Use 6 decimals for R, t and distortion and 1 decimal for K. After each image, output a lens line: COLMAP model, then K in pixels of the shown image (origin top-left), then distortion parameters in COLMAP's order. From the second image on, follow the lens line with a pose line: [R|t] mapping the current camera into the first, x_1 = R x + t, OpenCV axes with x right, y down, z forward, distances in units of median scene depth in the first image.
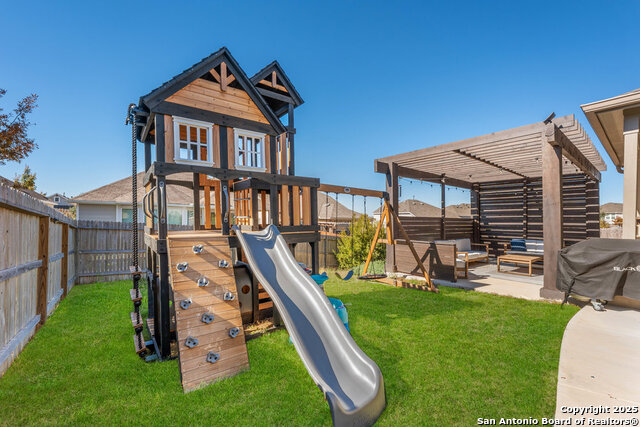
lens RADIAL K [[260.3, 0, 322.3], [0, 260.3, 218.1], [0, 0, 1]] dist [0.001780, 0.000044]
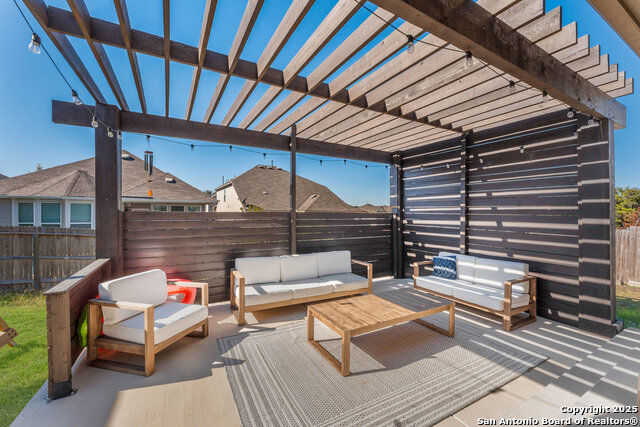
lens RADIAL K [[260.3, 0, 316.7], [0, 260.3, 211.7], [0, 0, 1]] dist [0.001780, 0.000044]
pose [[0.984165, -0.004146, -0.177206, 0.583911], [0.004306, 0.999991, 0.000523, -0.003004], [0.177203, -0.001278, 0.984174, 0.443170]]
